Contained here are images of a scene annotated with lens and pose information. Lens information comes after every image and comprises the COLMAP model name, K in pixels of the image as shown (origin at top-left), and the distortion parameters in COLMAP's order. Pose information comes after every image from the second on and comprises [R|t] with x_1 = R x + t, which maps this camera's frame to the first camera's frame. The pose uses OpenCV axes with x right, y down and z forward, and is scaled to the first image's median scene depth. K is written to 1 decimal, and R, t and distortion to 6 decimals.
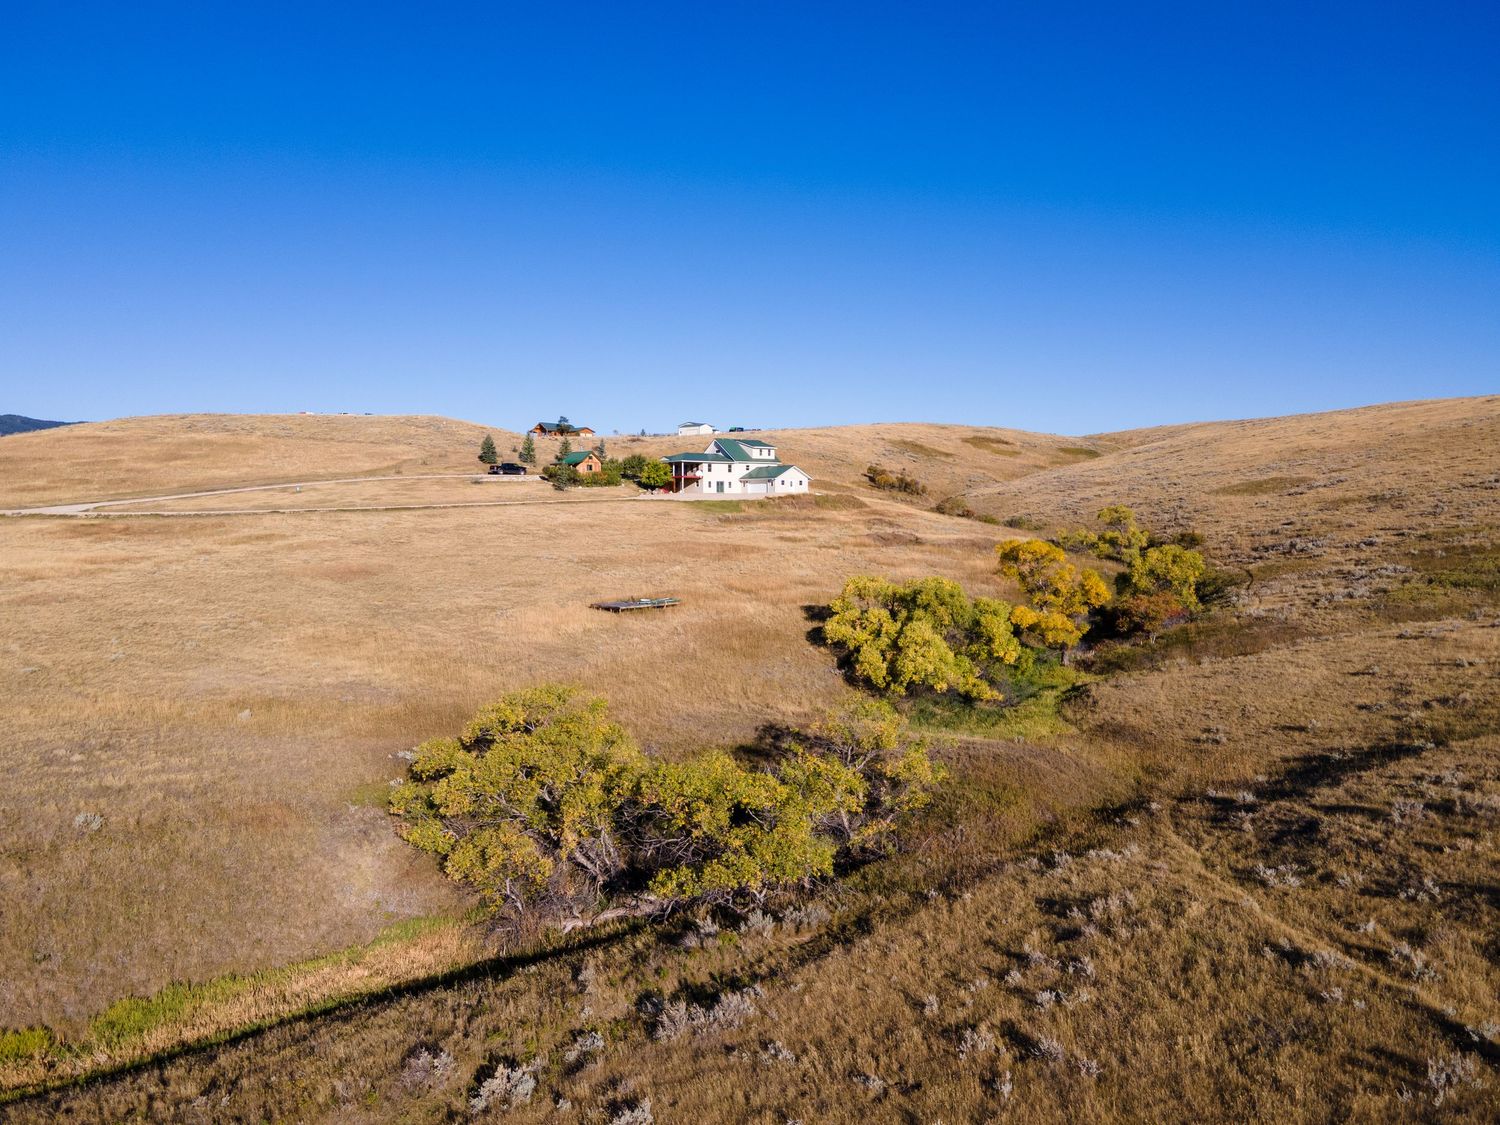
lens RADIAL K [[1098.5, 0, 750.0], [0, 1098.5, 562.5], [0, 0, 1]] dist [0.047614, 0.008257]
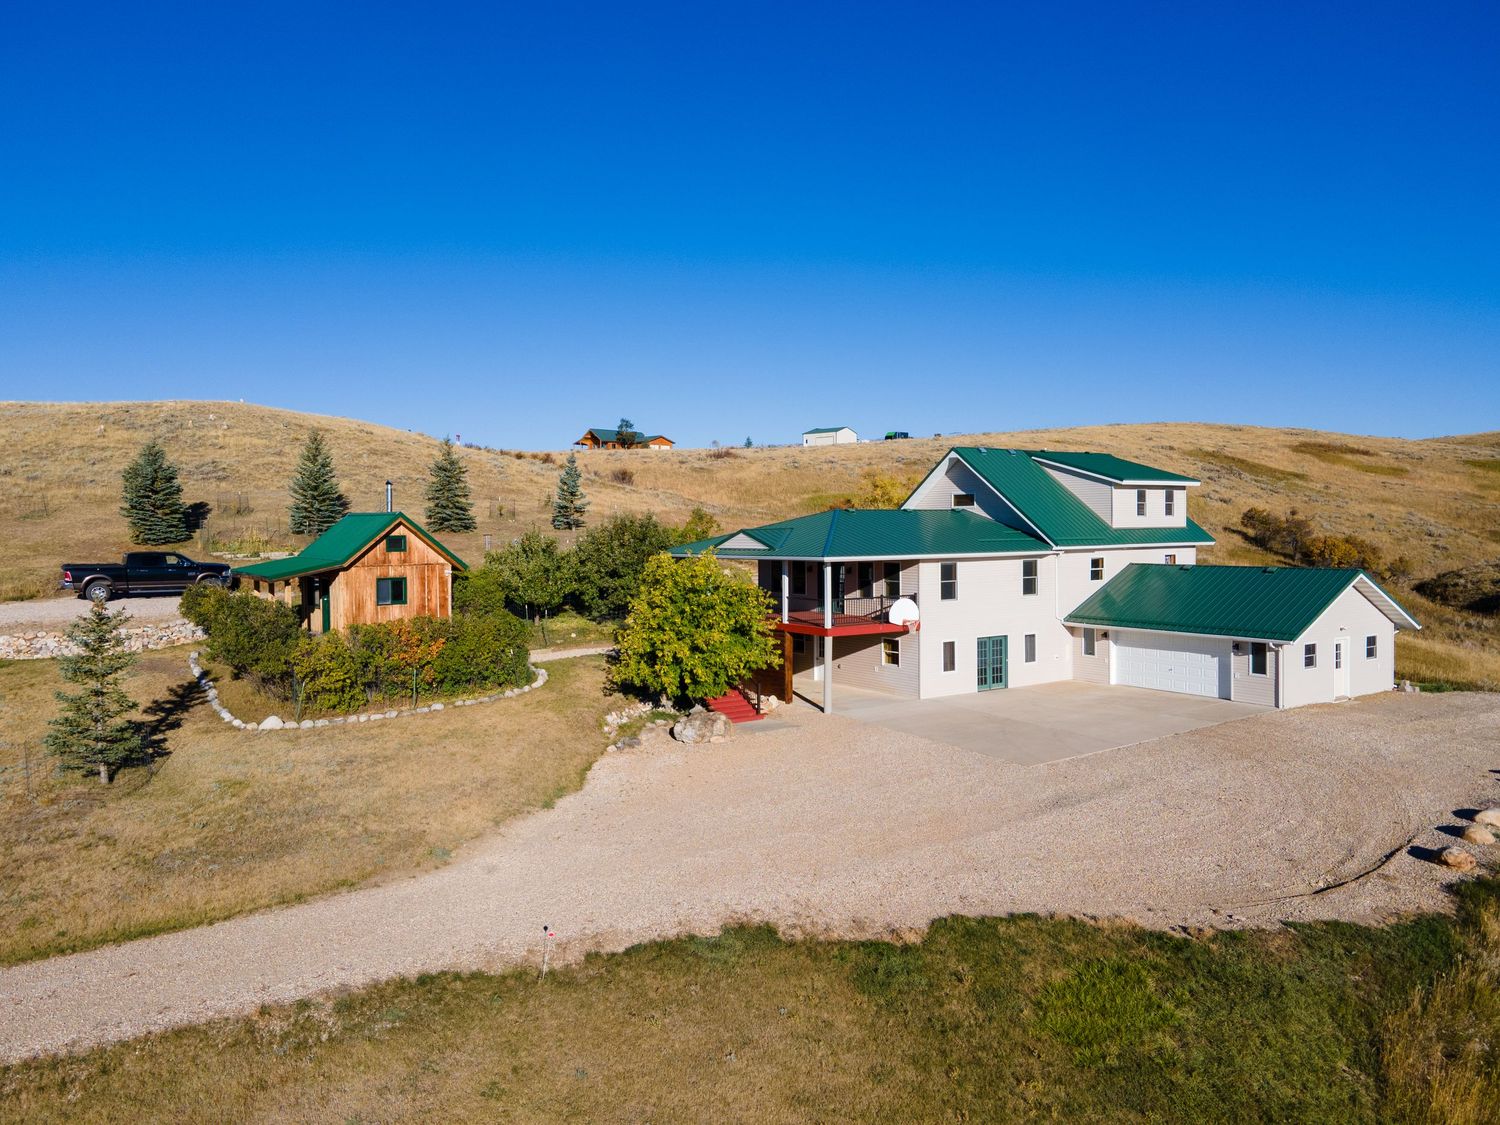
lens RADIAL K [[1098.5, 0, 750.0], [0, 1098.5, 562.5], [0, 0, 1]] dist [0.047614, 0.008257]
pose [[0.993709, 0.002894, -0.111960, -0.049714], [-0.004183, 0.999928, -0.011277, -0.084160], [0.111919, 0.011674, 0.993649, 0.747028]]
